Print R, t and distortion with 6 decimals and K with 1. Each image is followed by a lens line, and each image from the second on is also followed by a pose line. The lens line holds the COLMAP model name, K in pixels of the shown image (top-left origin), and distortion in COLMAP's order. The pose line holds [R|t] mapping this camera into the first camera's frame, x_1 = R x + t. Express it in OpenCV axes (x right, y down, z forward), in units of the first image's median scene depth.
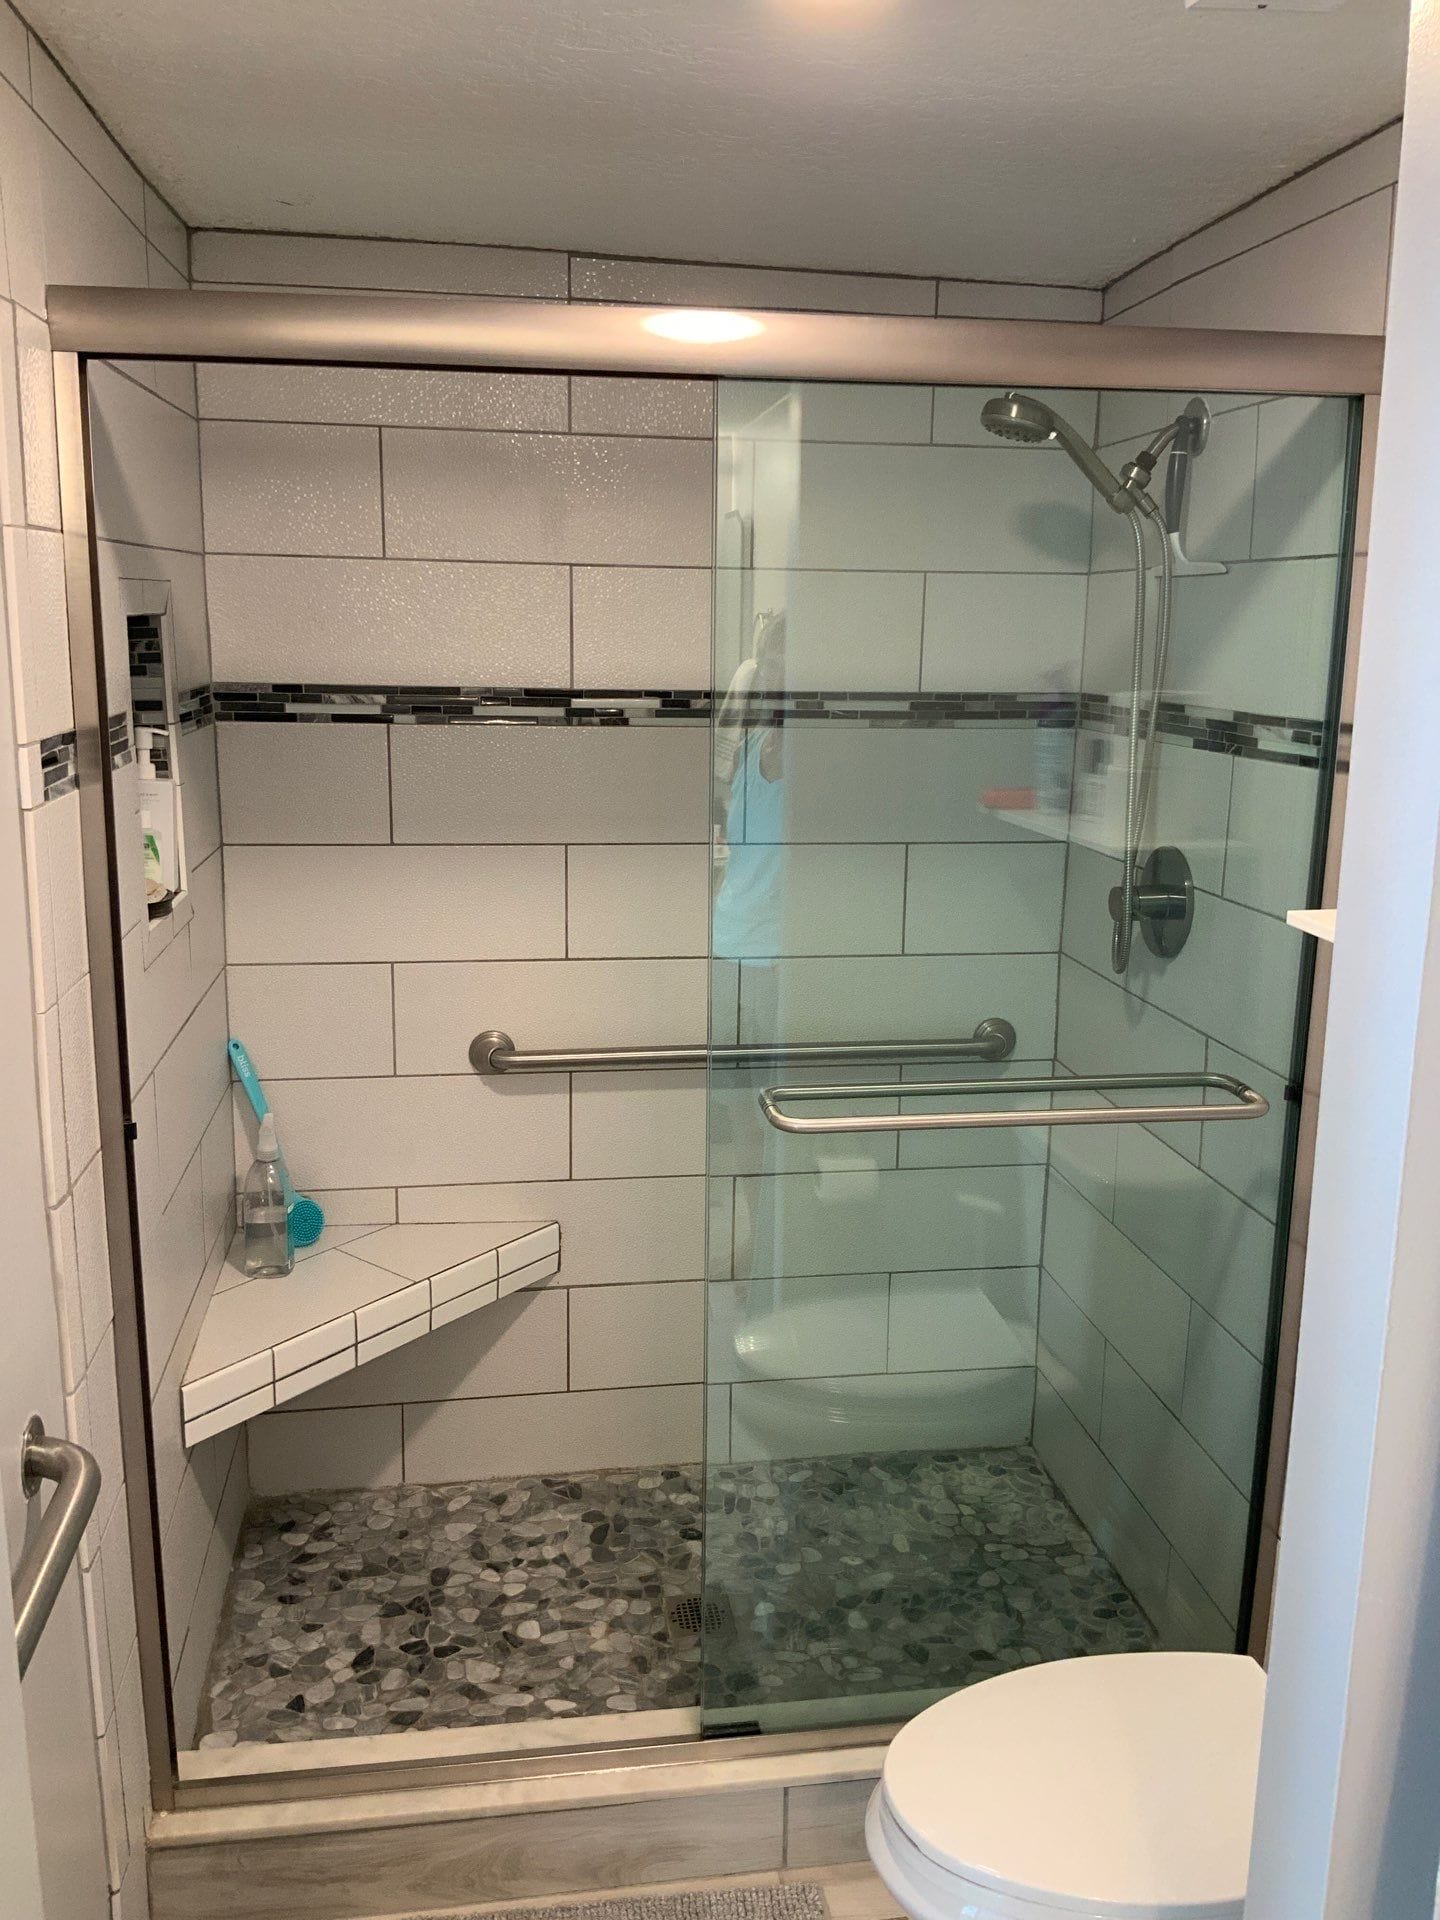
lens RADIAL K [[1562.8, 0, 723.1], [0, 1562.8, 955.0], [0, 0, 1]] dist [0.099699, -0.206584]
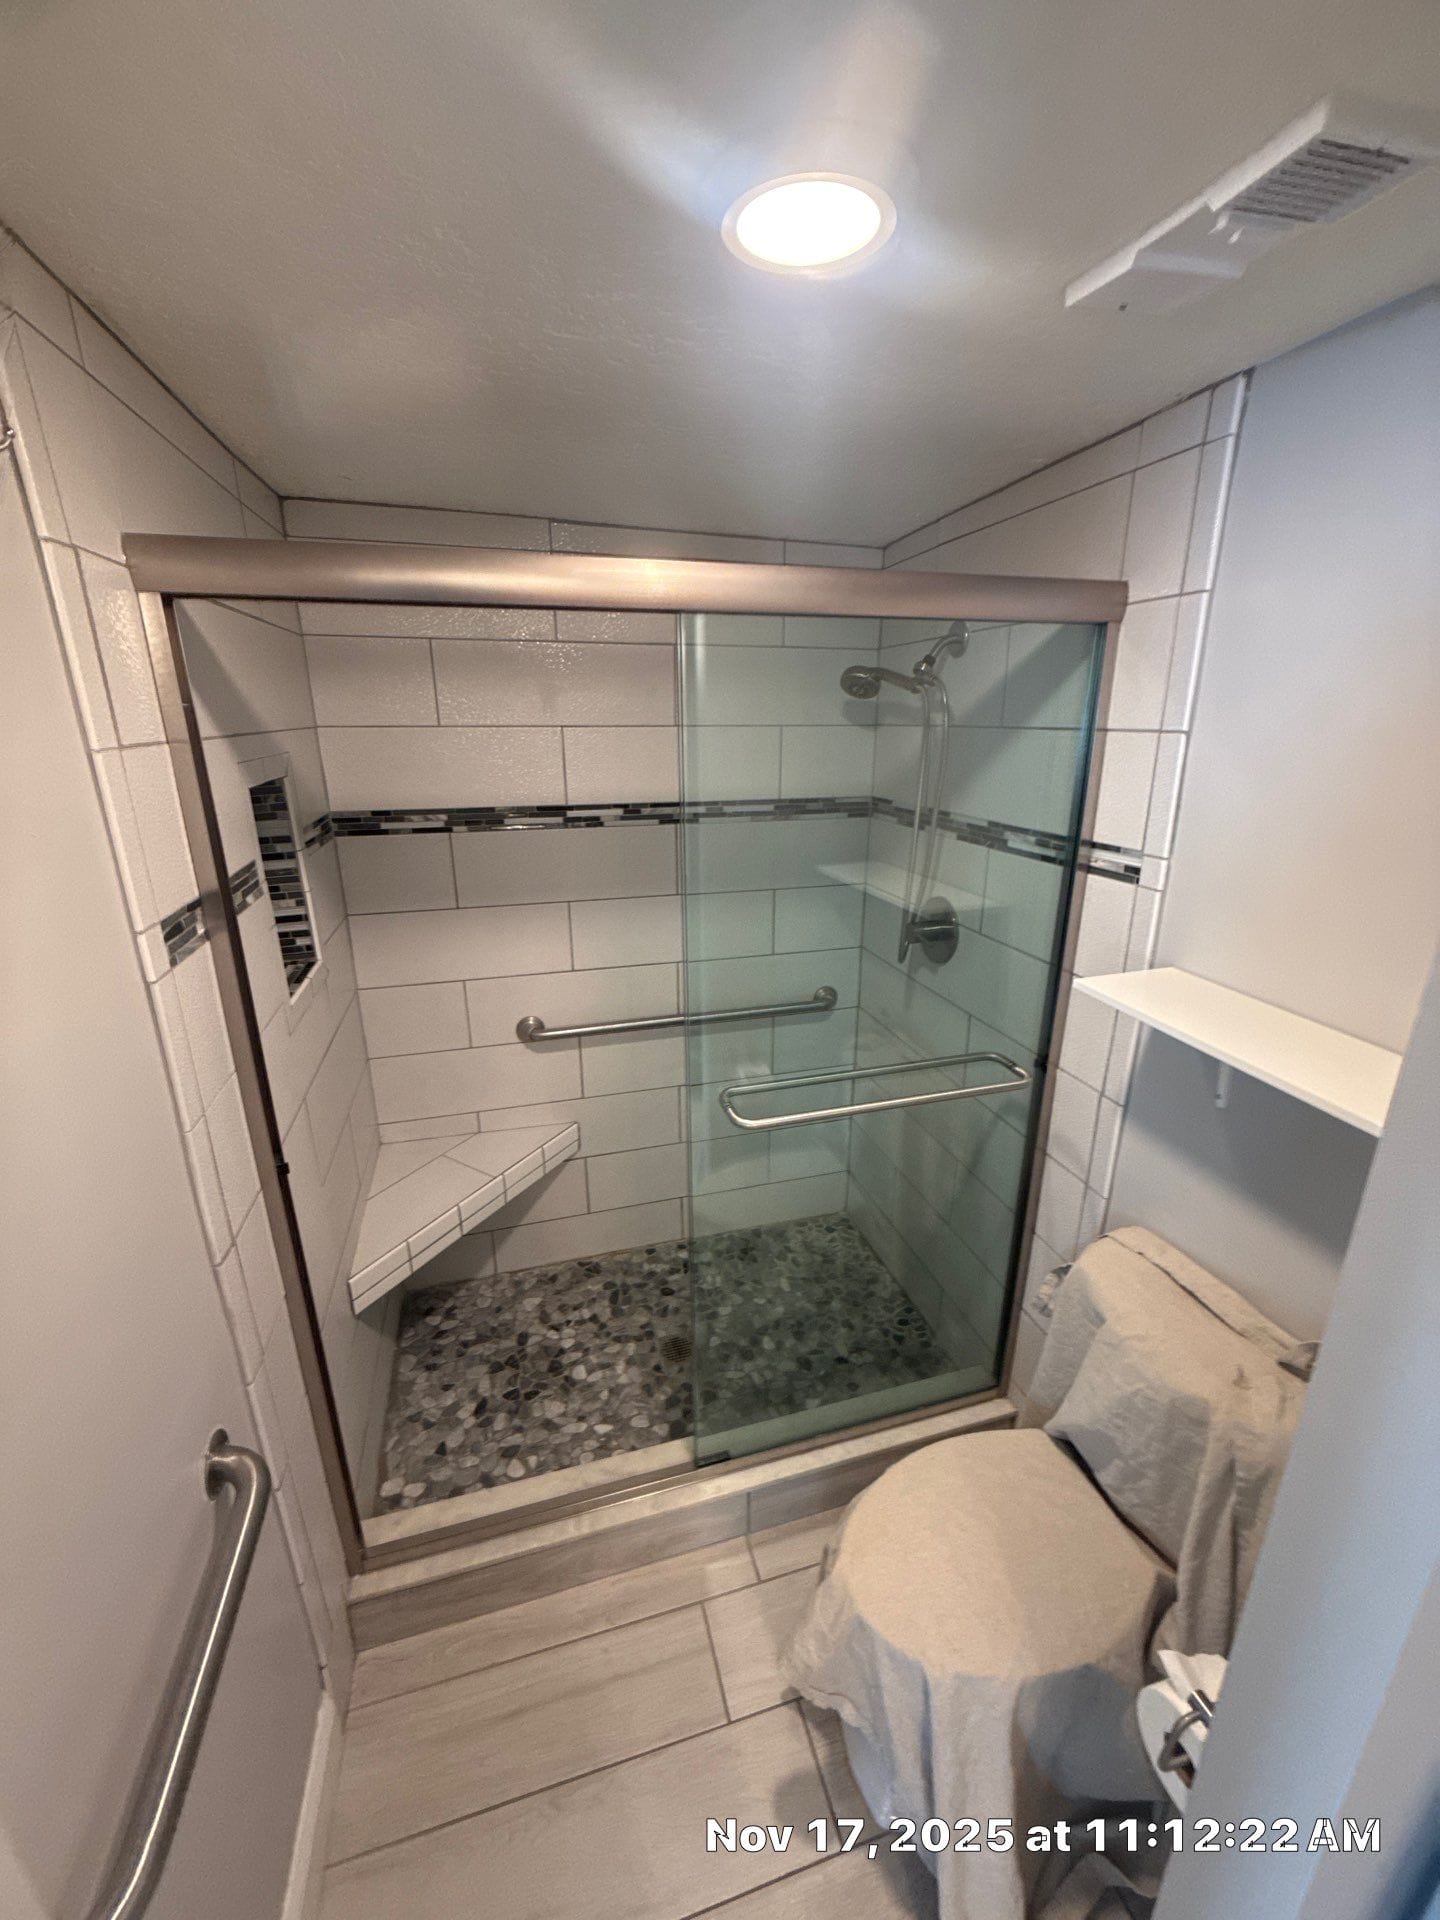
lens RADIAL K [[751.1, 0, 720.0], [0, 751.1, 960.0], [0, 0, 1]] dist [-0.000934, -0.000017]
pose [[0.991816, -0.054947, 0.115245, -0.040552], [0.042794, 0.993509, 0.105399, -0.091304], [-0.120288, -0.099605, 0.987730, 0.222580]]
